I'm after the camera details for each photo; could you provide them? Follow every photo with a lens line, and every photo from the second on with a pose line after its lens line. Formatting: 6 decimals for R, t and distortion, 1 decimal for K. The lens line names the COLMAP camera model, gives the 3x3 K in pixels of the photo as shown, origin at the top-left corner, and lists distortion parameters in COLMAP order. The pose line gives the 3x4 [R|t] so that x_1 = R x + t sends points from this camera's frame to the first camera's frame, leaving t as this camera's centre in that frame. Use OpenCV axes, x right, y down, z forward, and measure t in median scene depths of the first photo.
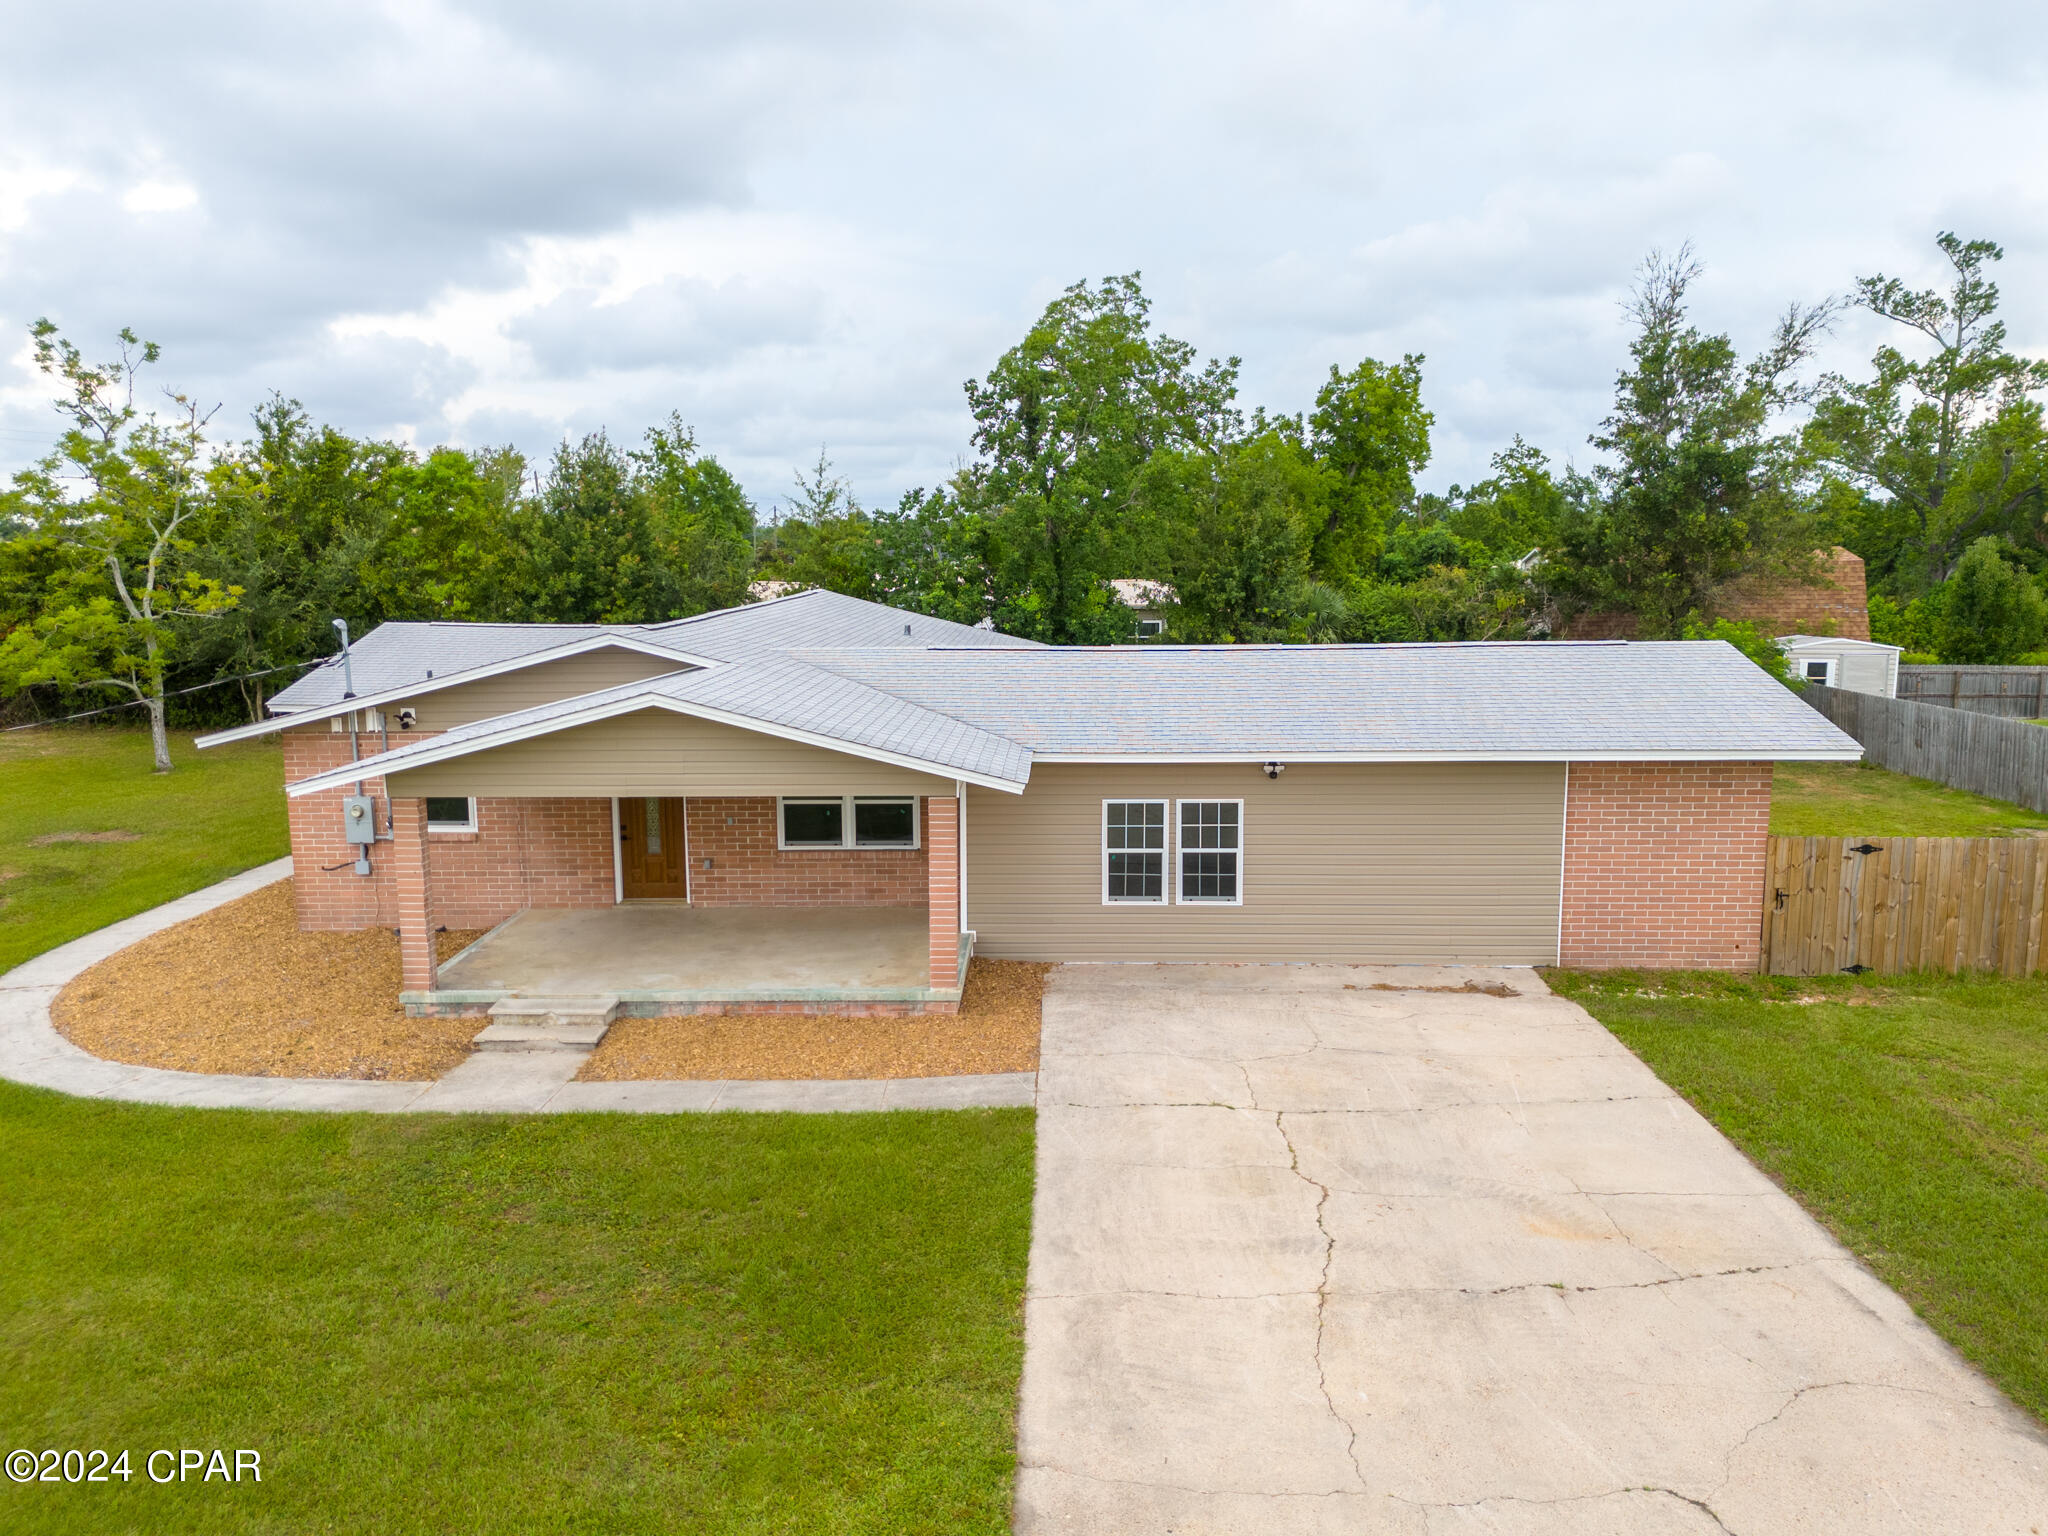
lens RADIAL K [[1506.9, 0, 1034.6], [0, 1506.9, 770.2], [0, 0, 1]] dist [0.058043, -0.048978]
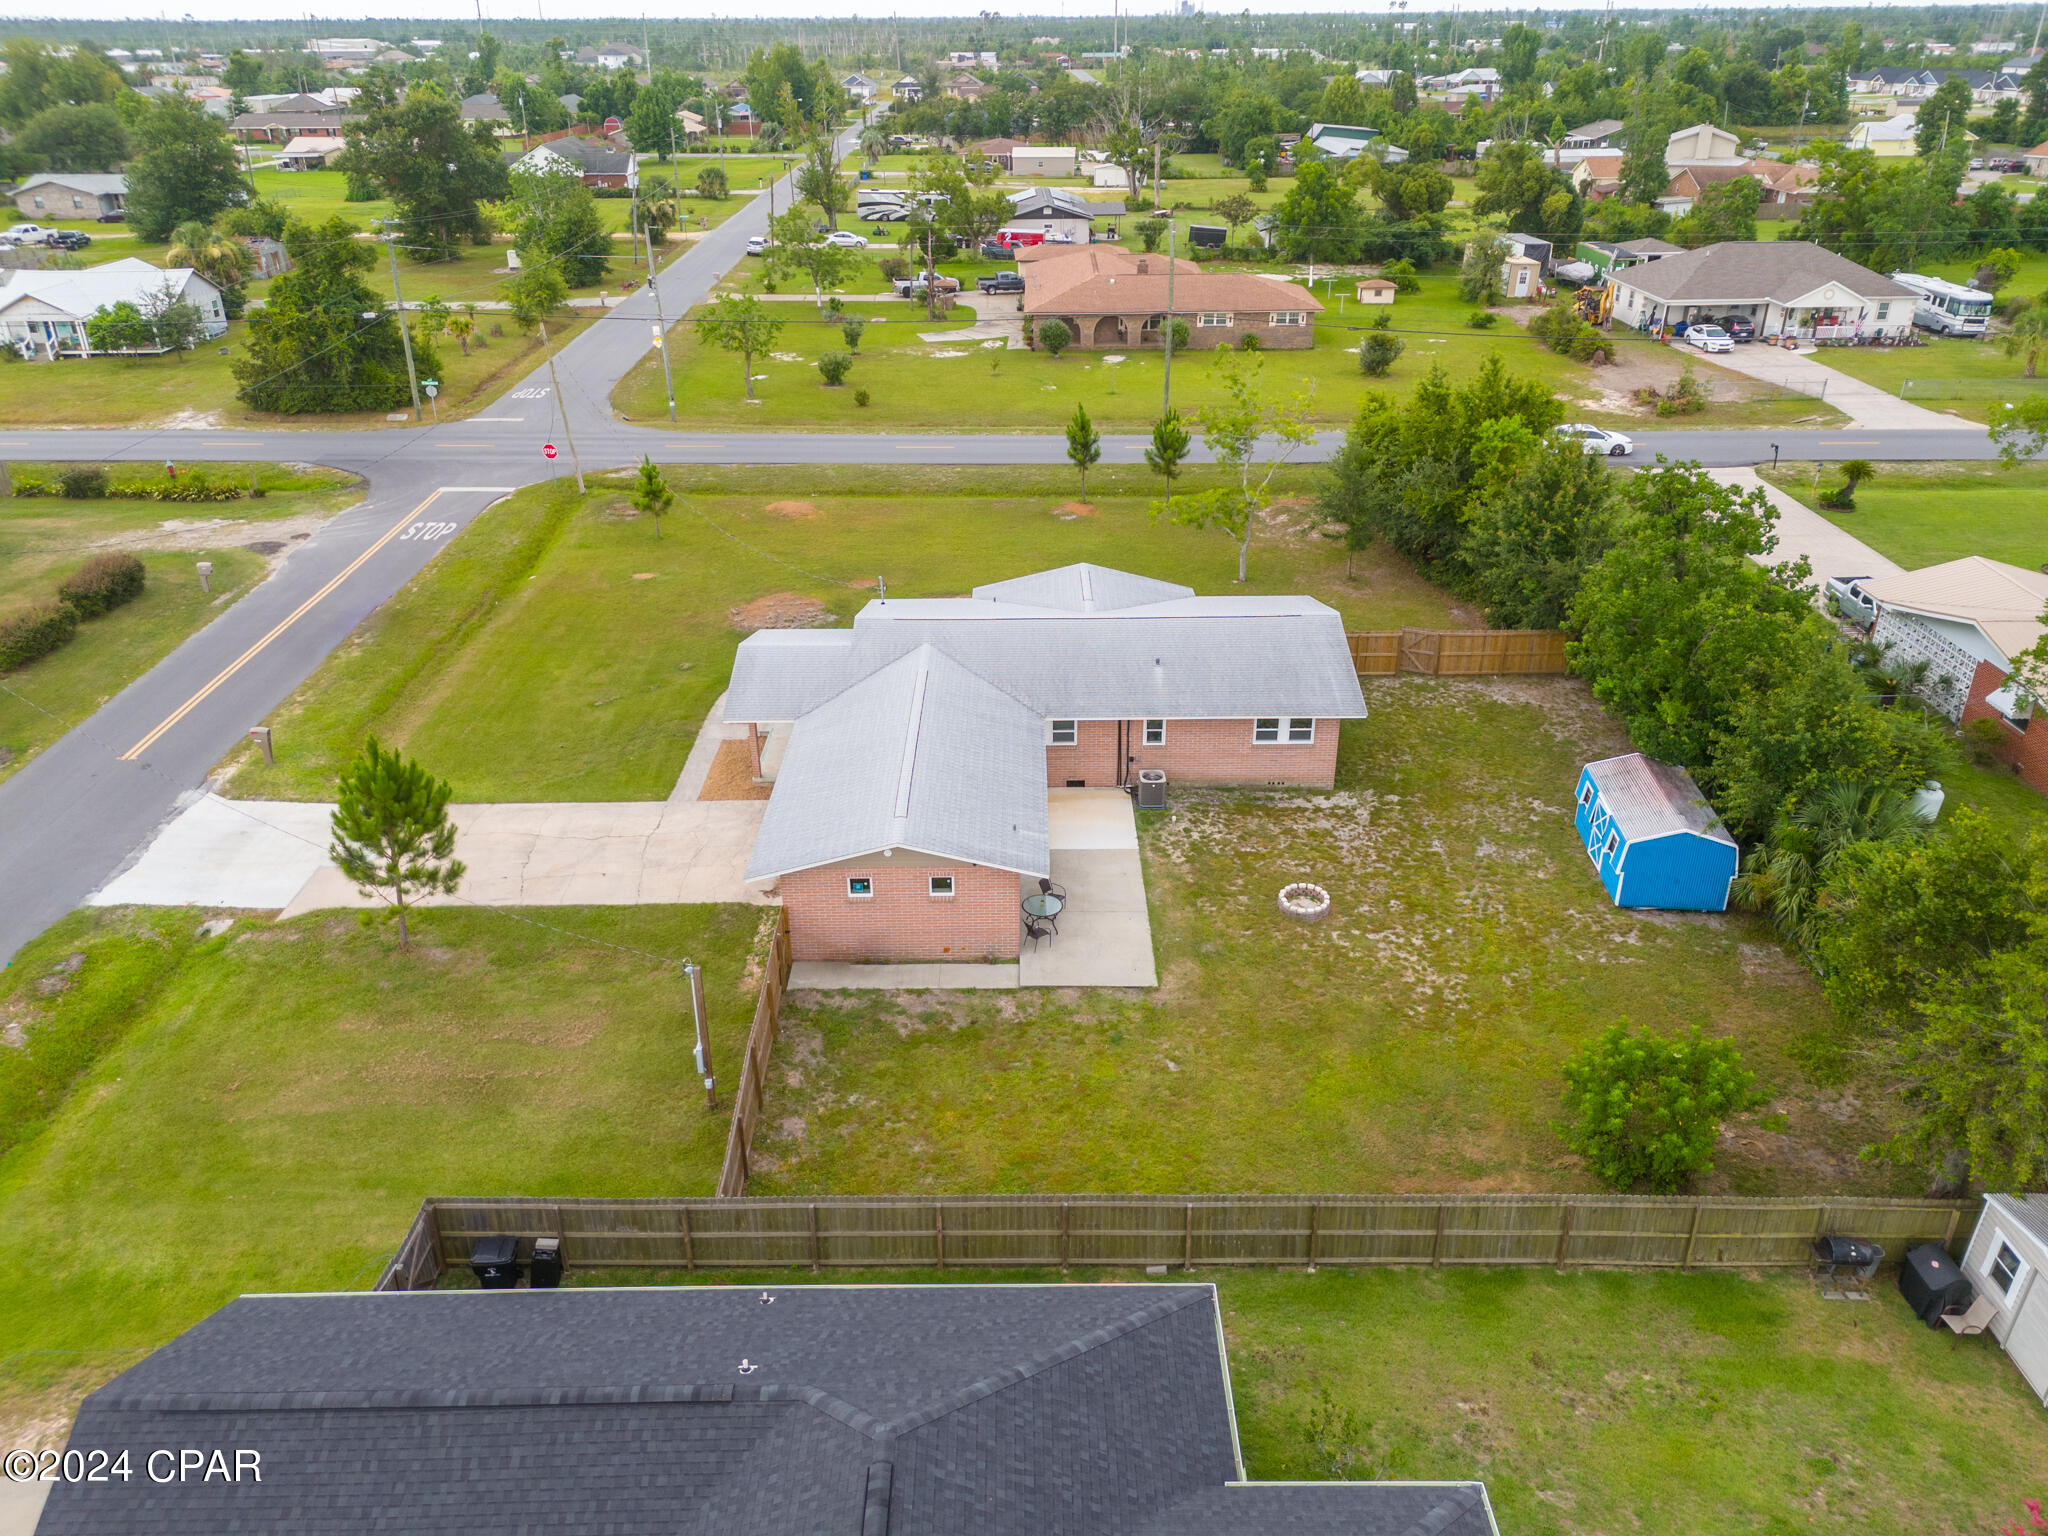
lens RADIAL K [[1506.9, 0, 1029.6], [0, 1506.9, 766.5], [0, 0, 1]] dist [0.058043, -0.048978]
pose [[0.028457, 0.441105, -0.897004, 2.176634], [-0.154389, 0.888539, 0.432044, -1.026265], [0.987600, 0.126193, 0.093387, 1.064336]]
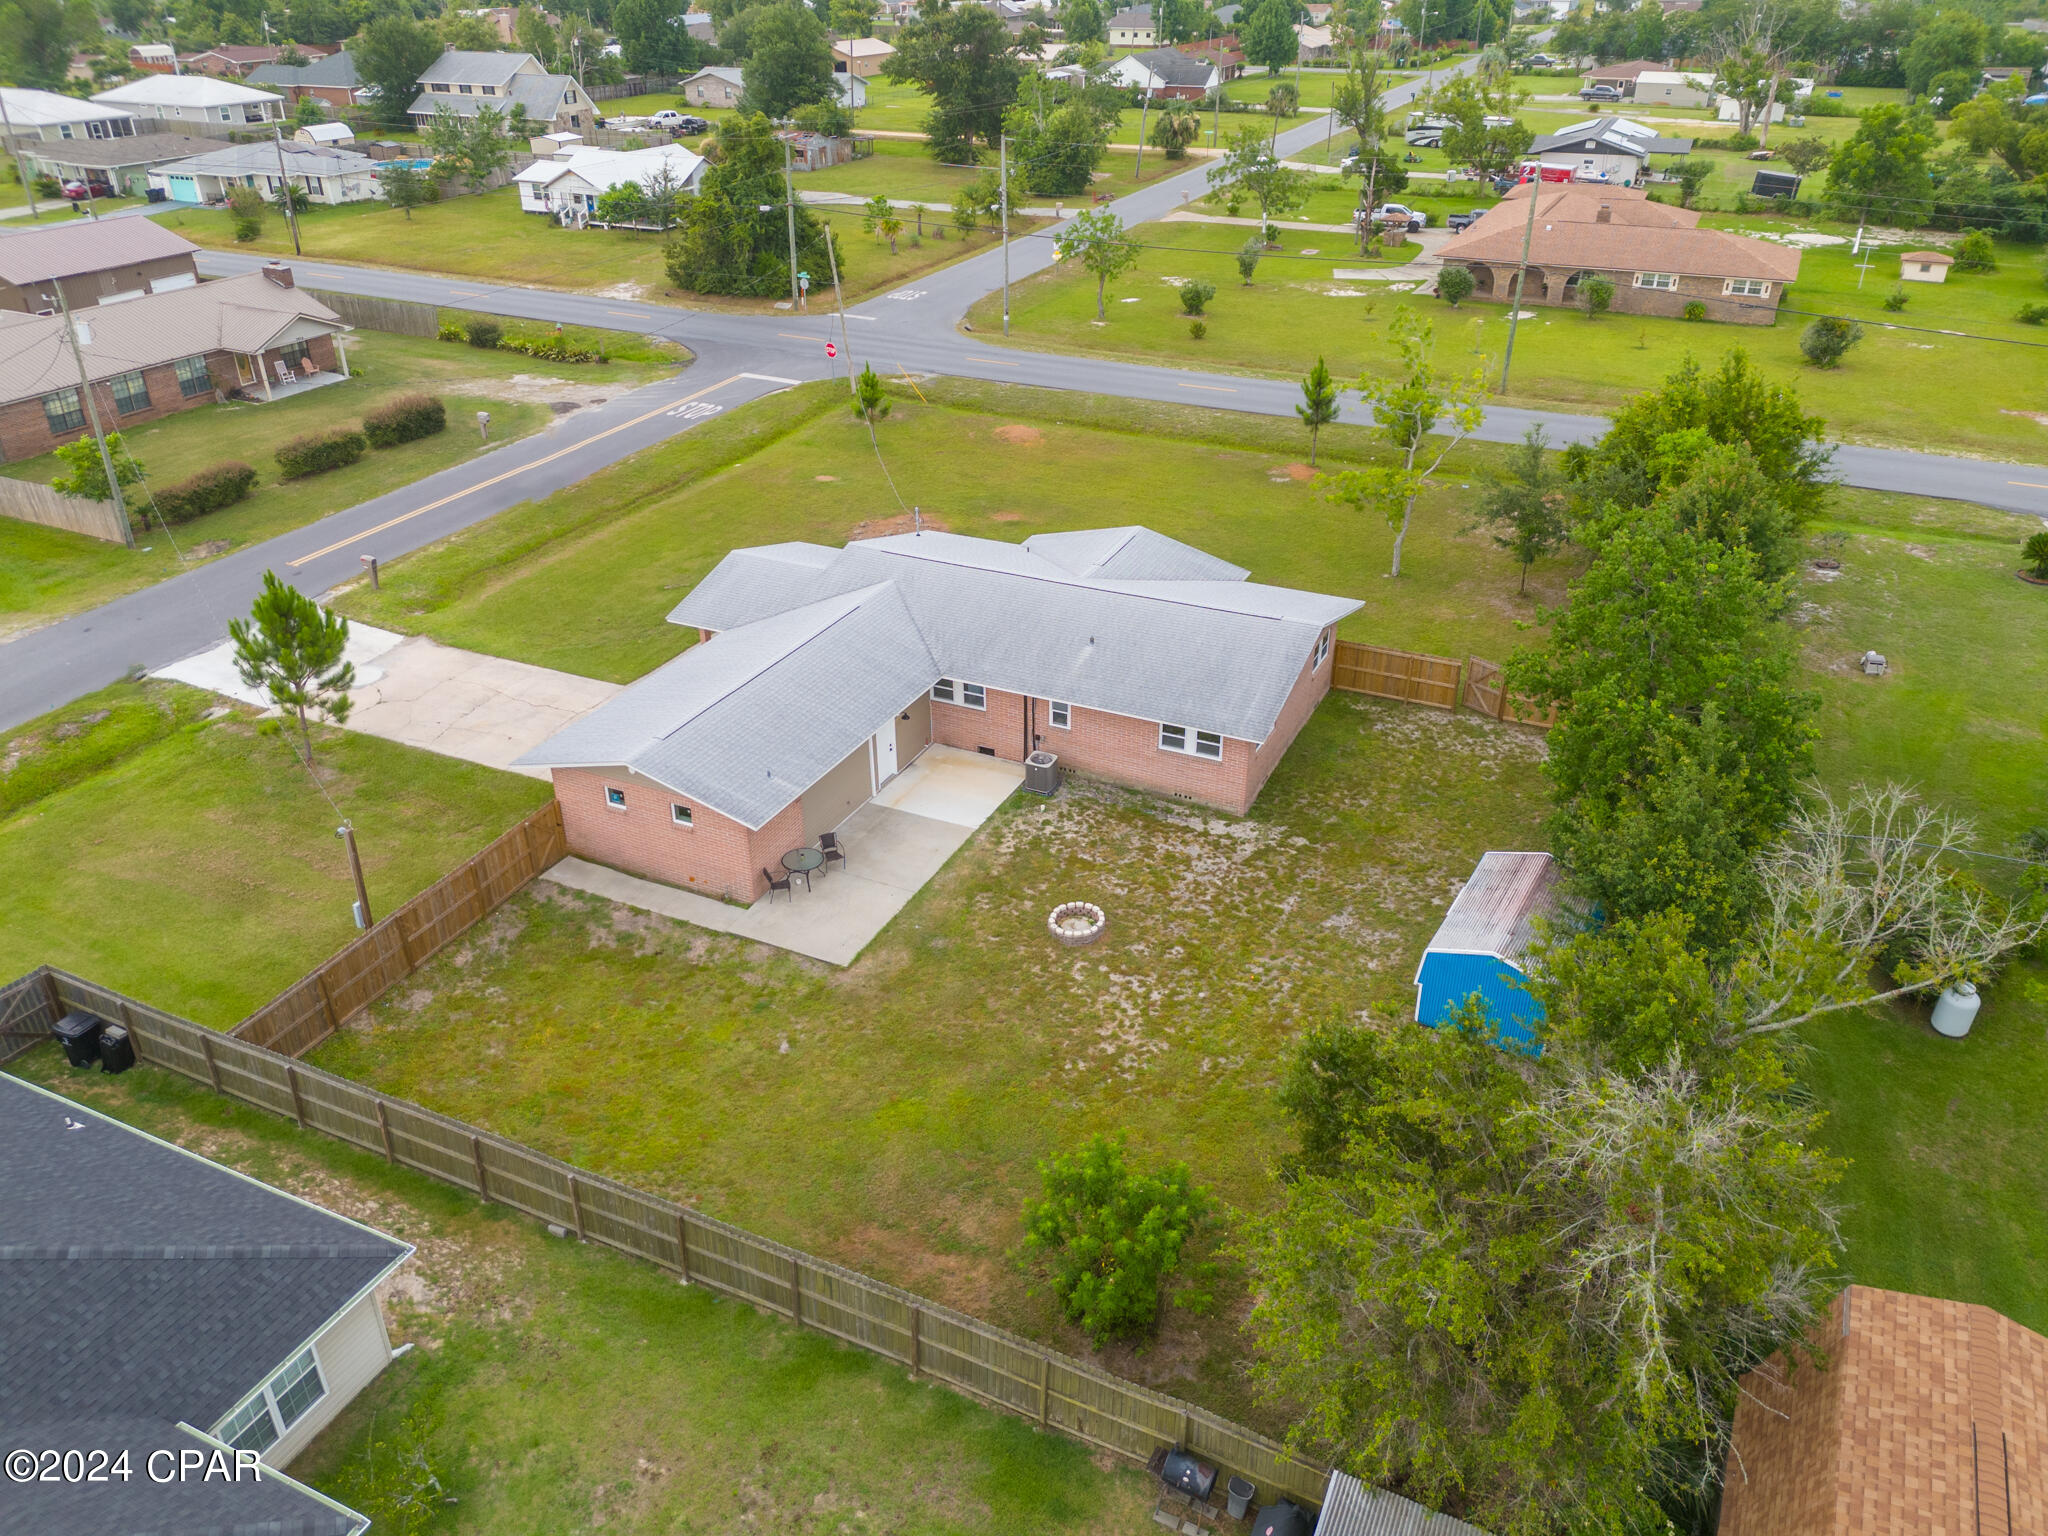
lens RADIAL K [[1506.9, 0, 1031.6], [0, 1506.9, 767.9], [0, 0, 1]] dist [0.058043, -0.048978]
pose [[-0.403059, 0.441616, -0.801572, 1.845321], [-0.146231, 0.833538, 0.532758, -1.189373], [0.903416, 0.331948, -0.271387, 2.089292]]
